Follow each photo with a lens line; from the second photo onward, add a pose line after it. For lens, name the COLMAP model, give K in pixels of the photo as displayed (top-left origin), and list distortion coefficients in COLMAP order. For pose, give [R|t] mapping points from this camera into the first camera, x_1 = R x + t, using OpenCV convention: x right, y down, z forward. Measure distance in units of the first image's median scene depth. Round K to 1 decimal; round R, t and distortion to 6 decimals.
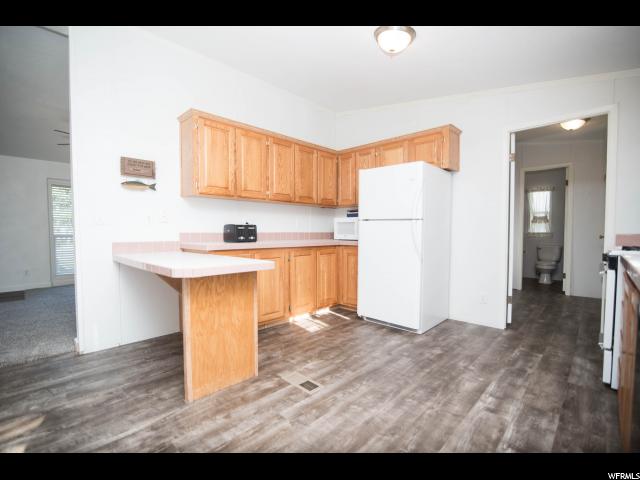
lens RADIAL K [[295.2, 0, 317.6], [0, 295.2, 243.1], [0, 0, 1]] dist [-0.018540, 0.000062]
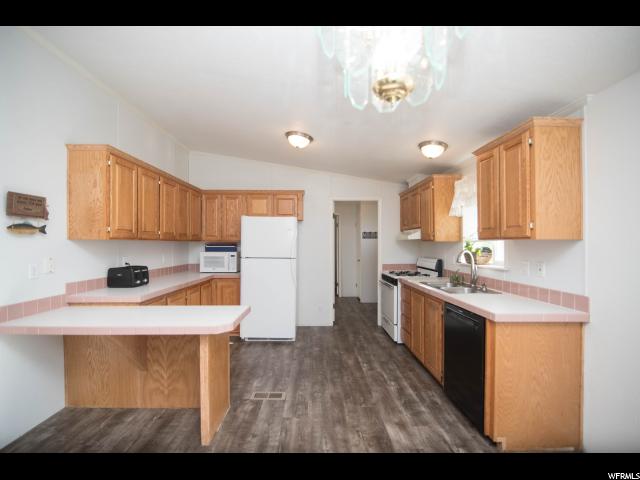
lens RADIAL K [[295.2, 0, 317.6], [0, 295.2, 243.1], [0, 0, 1]] dist [-0.018540, 0.000062]
pose [[0.703747, 0.001044, 0.710450, -0.551443], [0.028076, 0.999177, -0.029280, -0.103927], [-0.709896, 0.040552, 0.703138, -0.060544]]
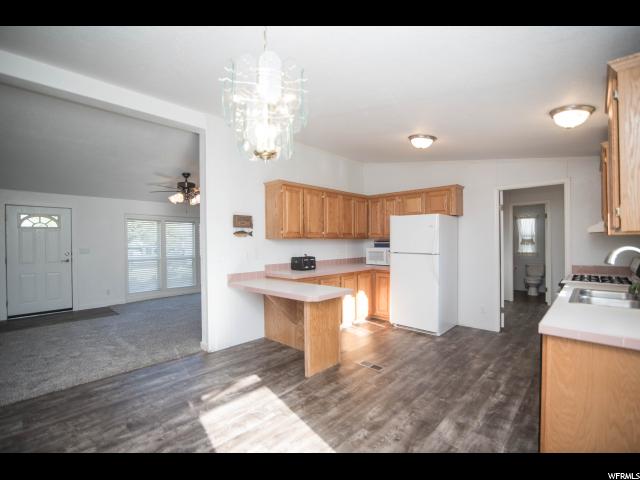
lens RADIAL K [[295.2, 0, 317.6], [0, 295.2, 243.1], [0, 0, 1]] dist [-0.018540, 0.000062]
pose [[0.999888, -0.008967, 0.012018, -0.237296], [0.009370, 0.999382, -0.033881, -0.088114], [-0.011707, 0.033990, 0.999354, -0.395627]]
